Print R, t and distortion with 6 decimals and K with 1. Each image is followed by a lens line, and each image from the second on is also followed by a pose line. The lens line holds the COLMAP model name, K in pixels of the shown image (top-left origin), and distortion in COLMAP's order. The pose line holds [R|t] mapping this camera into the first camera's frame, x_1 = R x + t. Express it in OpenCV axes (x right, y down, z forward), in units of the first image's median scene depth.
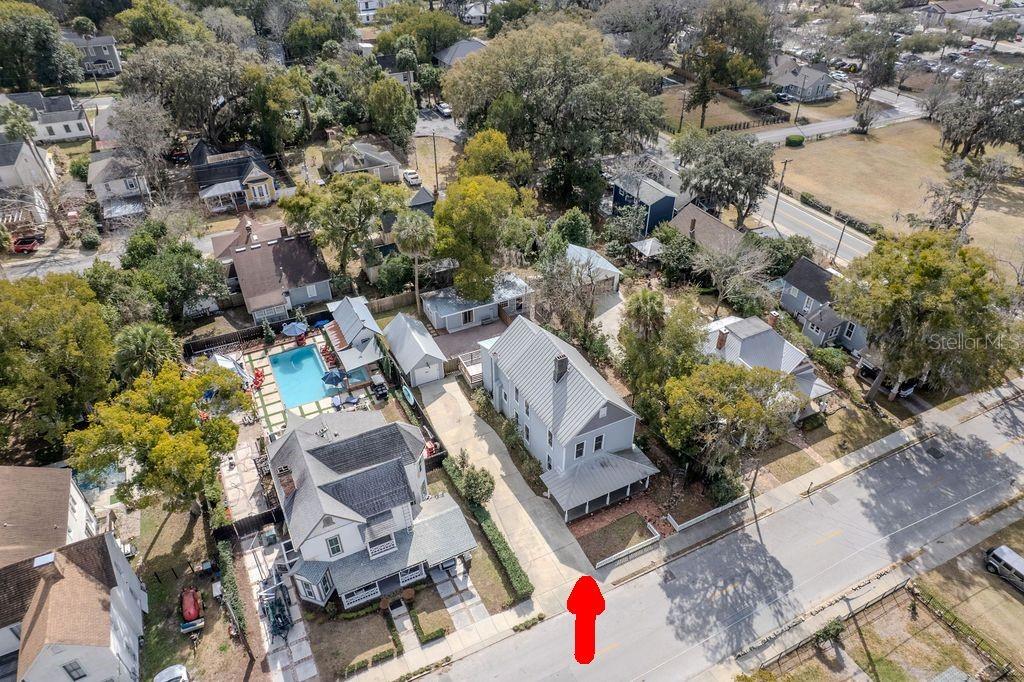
lens RADIAL K [[659.3, 0, 509.1], [0, 659.3, 343.3], [0, 0, 1]] dist [-0.087332, 0.068850]
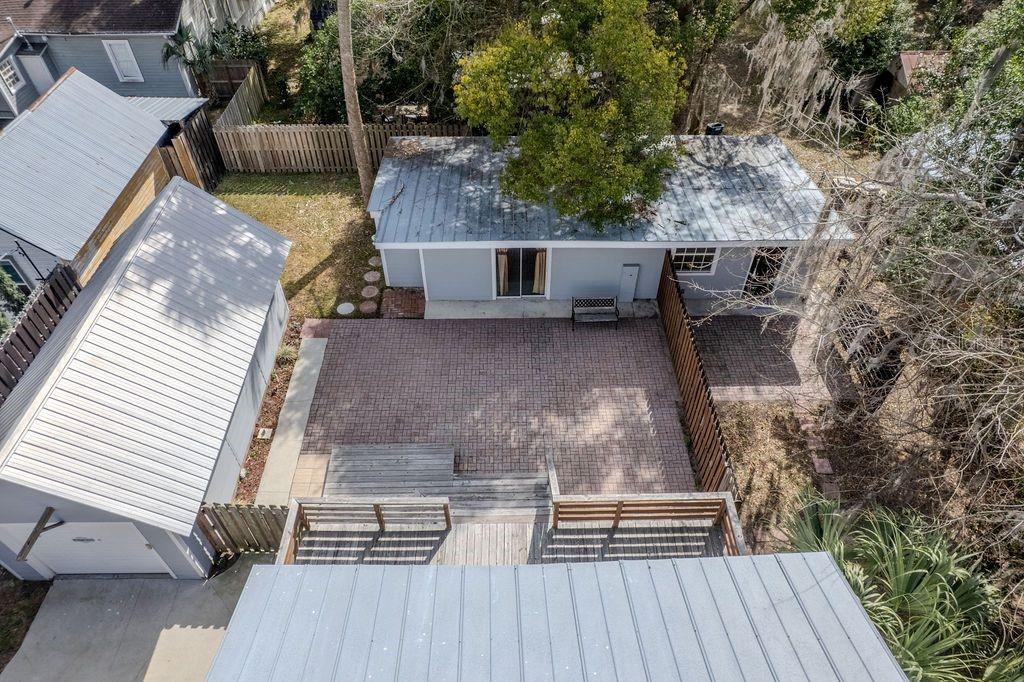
lens RADIAL K [[659.3, 0, 509.1], [0, 659.3, 343.3], [0, 0, 1]] dist [-0.087332, 0.068850]
pose [[0.906427, 0.305392, -0.291765, 0.013834], [-0.254747, 0.946296, 0.199069, -0.089390], [0.336890, -0.106115, 0.935545, 1.128175]]
